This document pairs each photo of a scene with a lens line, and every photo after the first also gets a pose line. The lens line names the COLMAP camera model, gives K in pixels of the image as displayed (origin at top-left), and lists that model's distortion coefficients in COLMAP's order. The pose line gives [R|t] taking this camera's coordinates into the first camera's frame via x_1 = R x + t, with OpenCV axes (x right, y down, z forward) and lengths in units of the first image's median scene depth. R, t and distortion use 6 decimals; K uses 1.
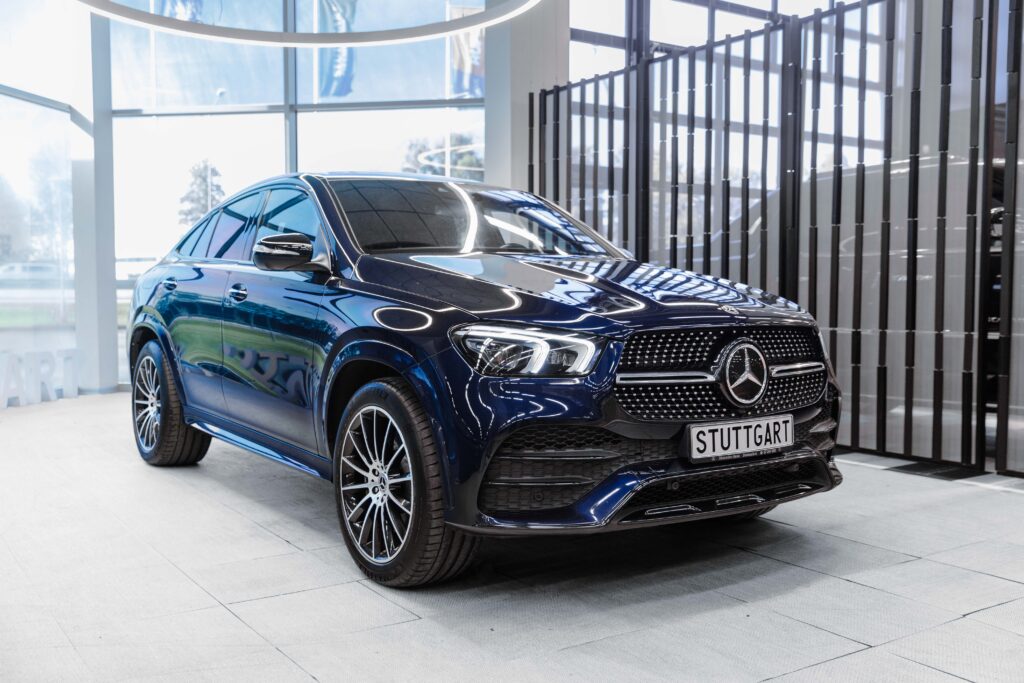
lens RADIAL K [[976.9, 0, 489.9], [0, 976.9, 345.1], [0, 0, 1]] dist [0.004133, 0.004046]
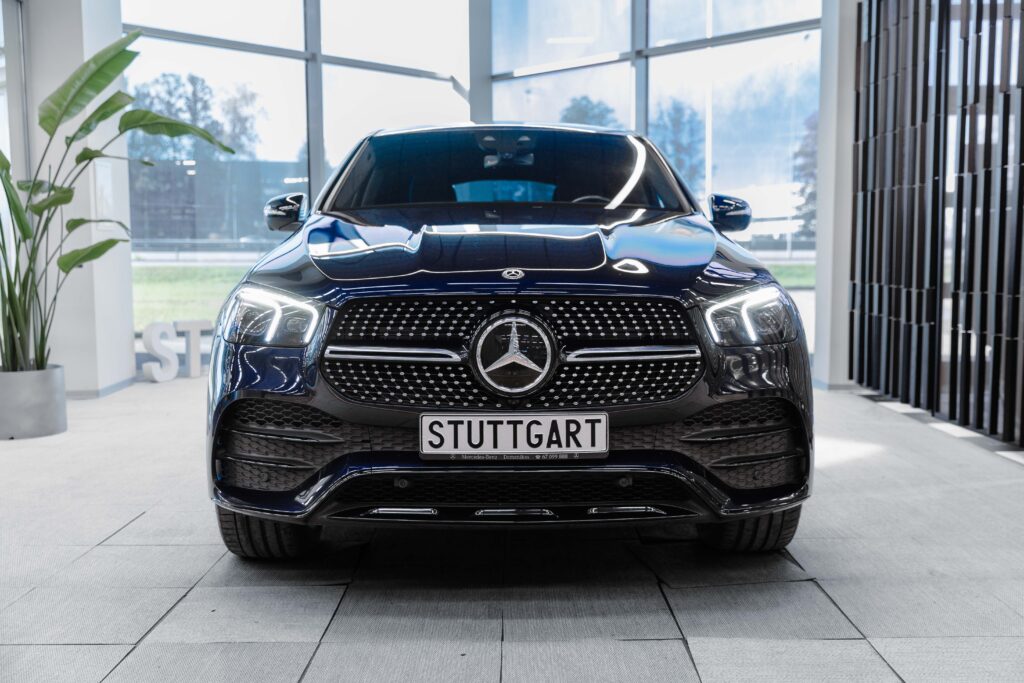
lens RADIAL K [[1039.3, 0, 512.0], [0, 1039.3, 341.5], [0, 0, 1]] dist [0.011048, -0.000723]
pose [[0.839816, 0.045533, -0.540959, 0.716644], [-0.028772, 0.998809, 0.039404, -0.014709], [0.542109, -0.017527, 0.840126, 0.293572]]
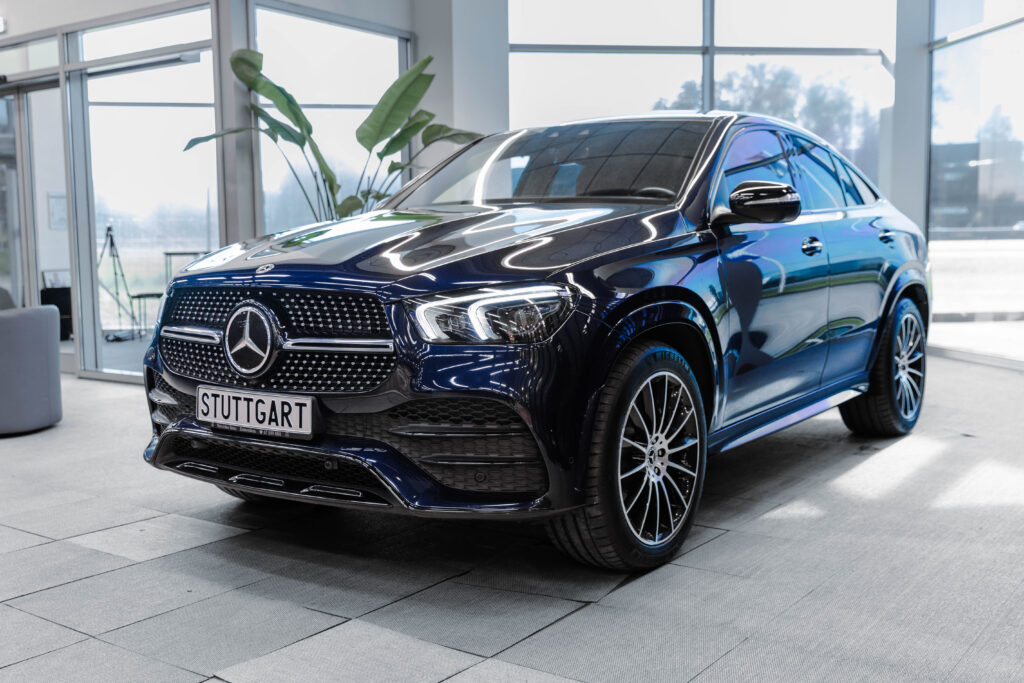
lens RADIAL K [[1054.7, 0, 512.0], [0, 1054.7, 341.5], [0, 0, 1]] dist [0.000053, 0.008482]
pose [[0.364562, 0.084311, -0.927355, 1.250442], [-0.045570, 0.996315, 0.072666, -0.050919], [0.930064, 0.015769, 0.367060, 0.871650]]
